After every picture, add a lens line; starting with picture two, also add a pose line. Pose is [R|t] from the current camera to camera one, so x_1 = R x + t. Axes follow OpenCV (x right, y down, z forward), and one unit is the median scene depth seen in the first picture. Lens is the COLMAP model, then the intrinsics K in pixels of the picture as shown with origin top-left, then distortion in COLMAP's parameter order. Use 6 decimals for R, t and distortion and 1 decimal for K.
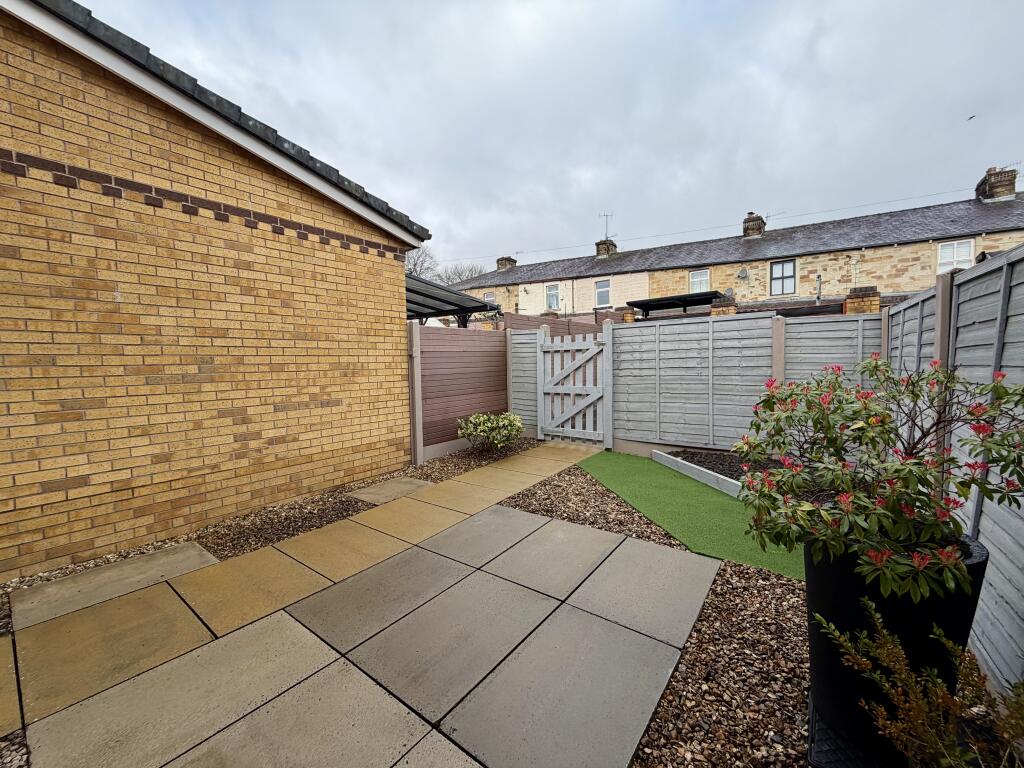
lens RADIAL K [[405.7, 0, 509.8], [0, 405.7, 385.7], [0, 0, 1]] dist [-0.001898, 0.000058]
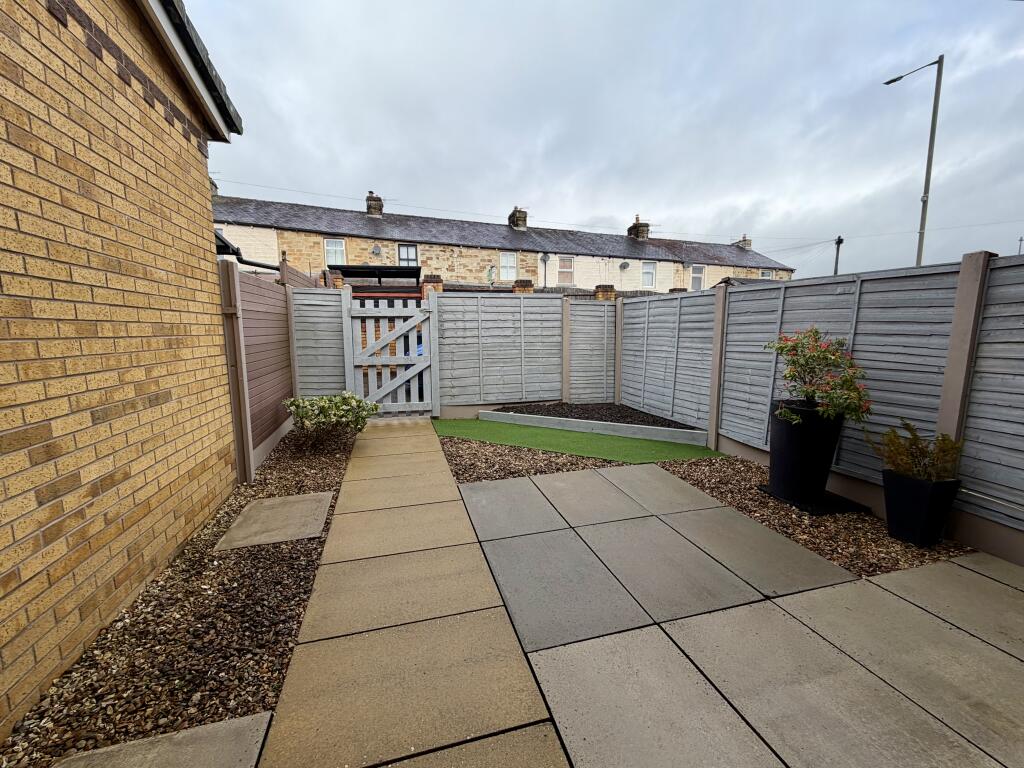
lens RADIAL K [[419.8, 0, 507.9], [0, 419.8, 383.7], [0, 0, 1]] dist [-0.000032, 0.000082]
pose [[0.601647, -0.085204, 0.794205, -0.478191], [0.038792, 0.996238, 0.077492, -0.000960], [-0.797820, -0.015814, 0.602689, 0.237081]]
